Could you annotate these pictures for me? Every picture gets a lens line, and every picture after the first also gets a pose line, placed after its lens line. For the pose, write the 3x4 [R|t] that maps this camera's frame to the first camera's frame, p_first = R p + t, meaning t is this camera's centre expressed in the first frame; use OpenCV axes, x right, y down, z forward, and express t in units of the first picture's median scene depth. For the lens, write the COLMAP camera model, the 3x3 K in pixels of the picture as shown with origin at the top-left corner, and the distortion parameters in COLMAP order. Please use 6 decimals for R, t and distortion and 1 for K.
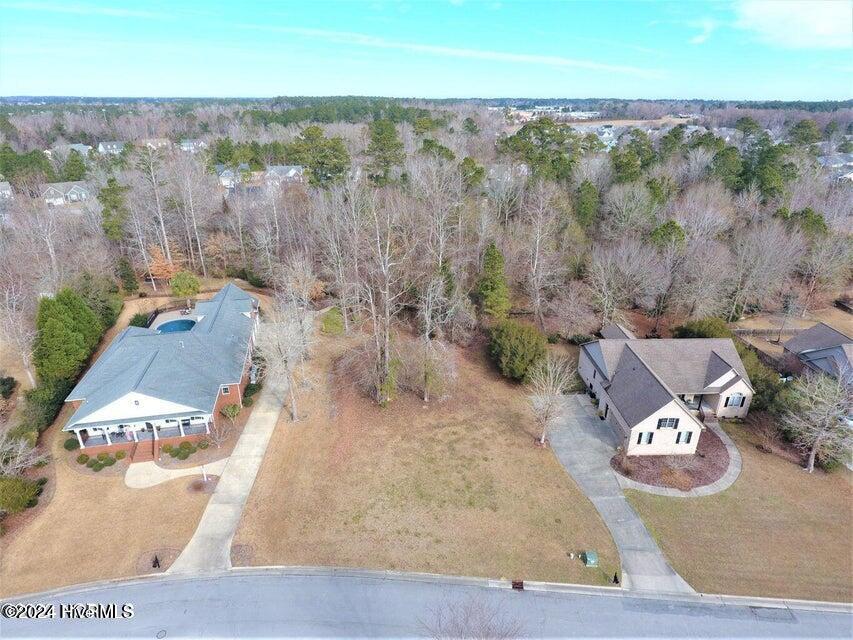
lens RADIAL K [[498.6, 0, 426.5], [0, 498.6, 320.0], [0, 0, 1]] dist [-0.003393, -0.000865]
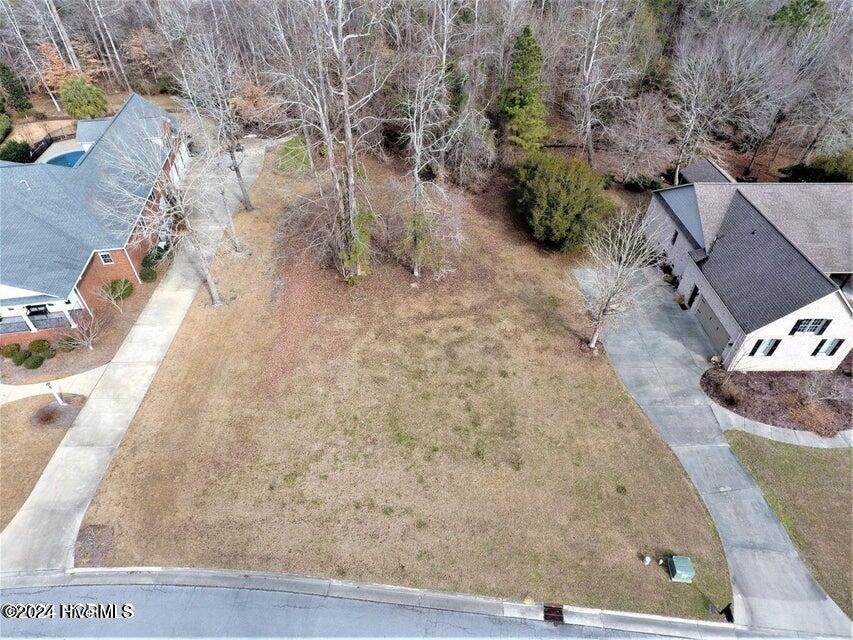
lens RADIAL K [[498.6, 0, 426.5], [0, 498.6, 320.0], [0, 0, 1]] dist [-0.003393, -0.000865]
pose [[0.999751, 0.013661, -0.017662, 0.030081], [-0.007795, 0.954776, 0.297225, 0.024257], [0.020924, -0.297013, 0.954644, 0.408948]]
